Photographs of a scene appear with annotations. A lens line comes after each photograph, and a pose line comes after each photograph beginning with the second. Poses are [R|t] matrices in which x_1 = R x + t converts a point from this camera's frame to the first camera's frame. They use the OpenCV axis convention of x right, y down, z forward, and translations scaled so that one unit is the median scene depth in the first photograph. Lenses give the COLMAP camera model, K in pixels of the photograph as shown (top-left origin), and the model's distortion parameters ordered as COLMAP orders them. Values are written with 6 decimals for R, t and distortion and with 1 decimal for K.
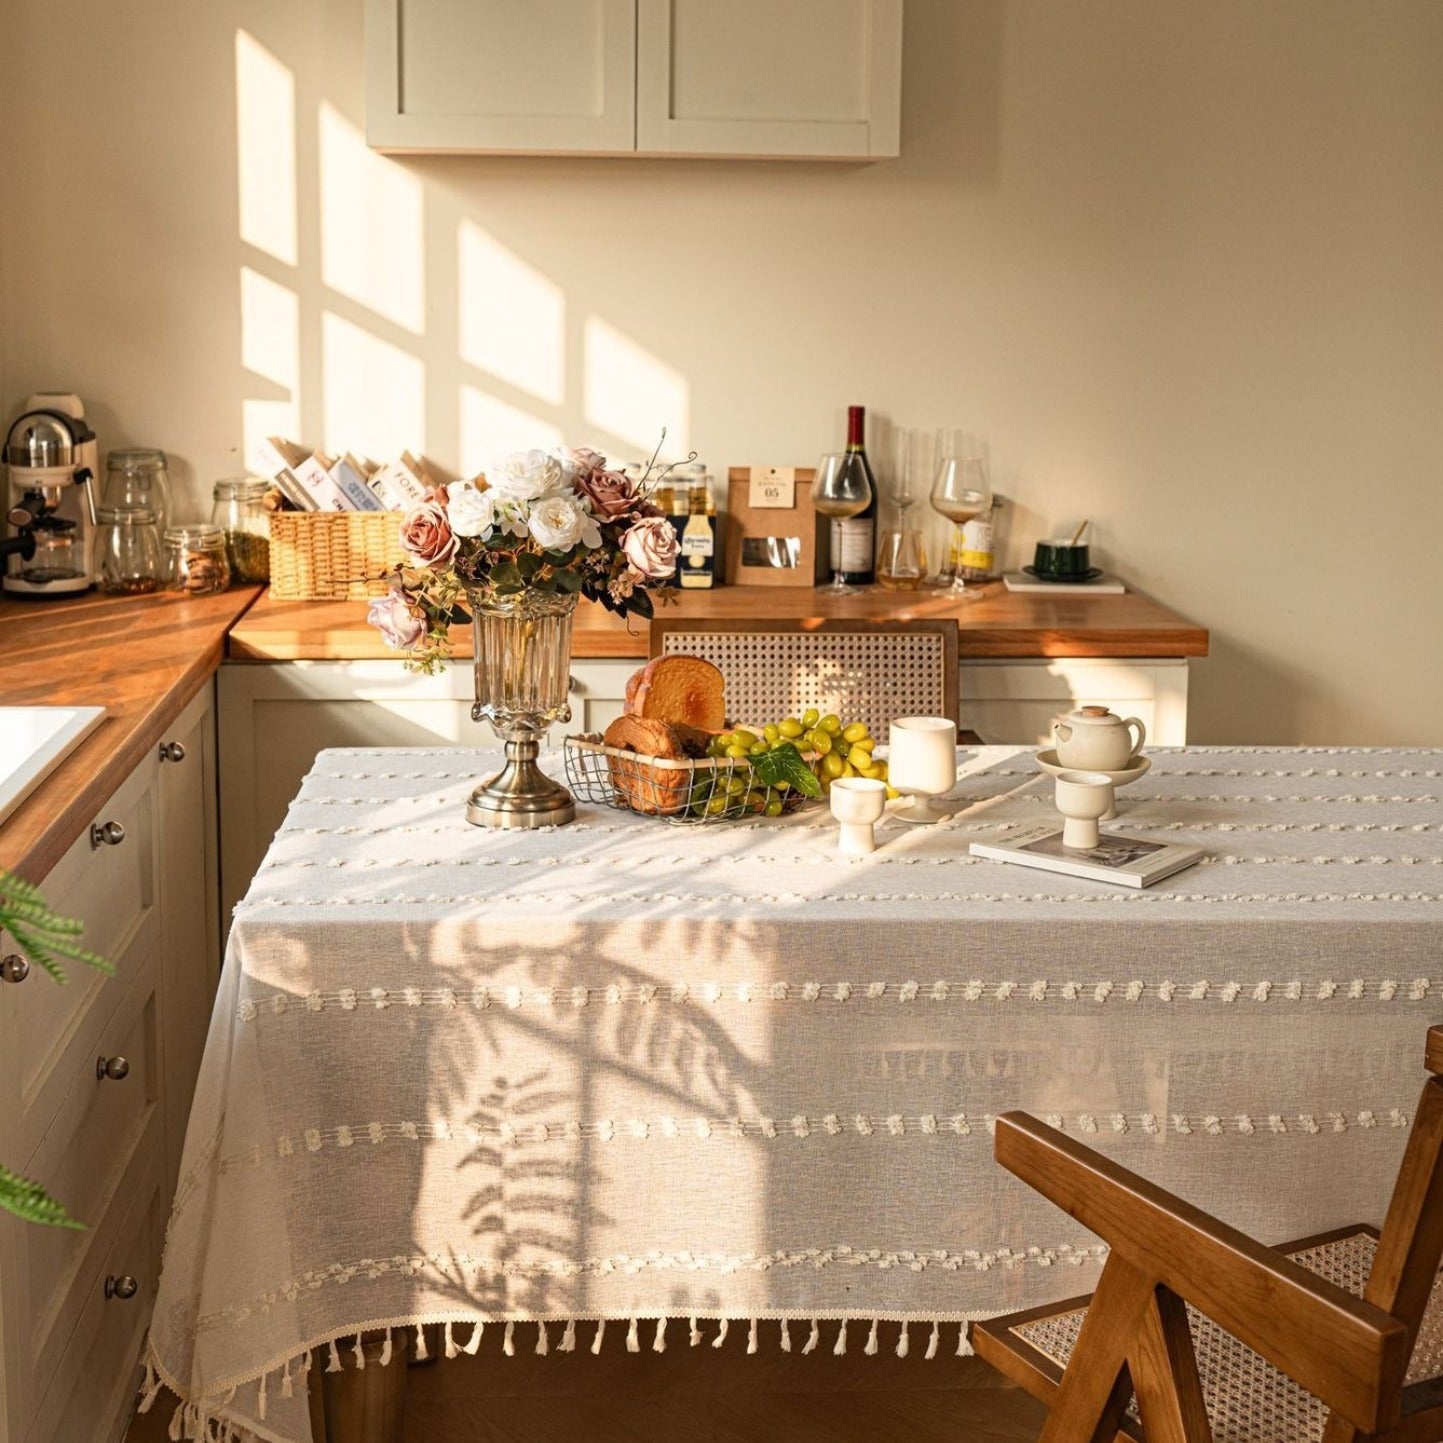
lens RADIAL K [[2285.1, 0, 720.8], [0, 2285.1, 630.3], [0, 0, 1]] dist [-0.019109, -0.049840]
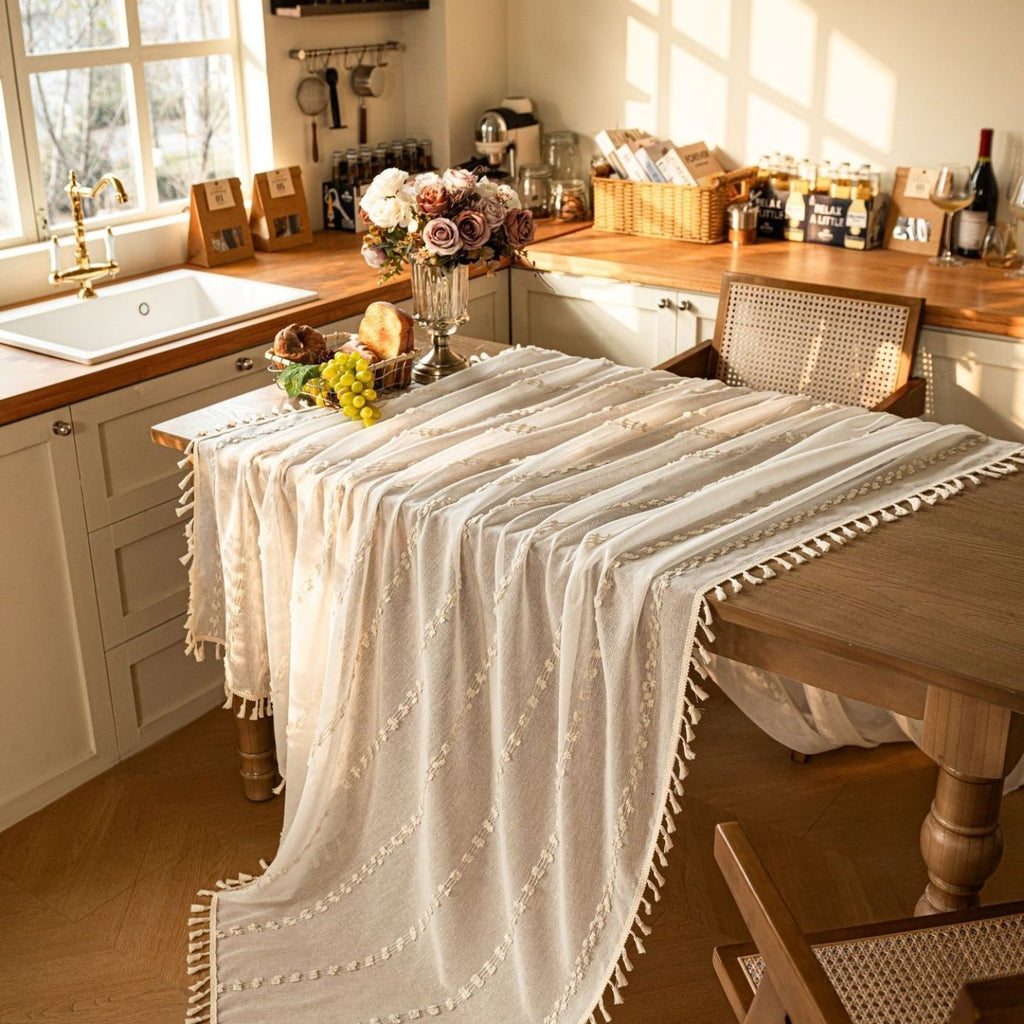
lens RADIAL K [[1317.4, 0, 509.3], [0, 1317.4, 461.7], [0, 0, 1]] dist [-0.026367, -0.010075]
pose [[0.757423, 0.210471, -0.618071, 0.399809], [-0.077361, 0.968881, 0.235128, -0.072077], [0.648325, -0.130277, 0.750135, 0.207625]]
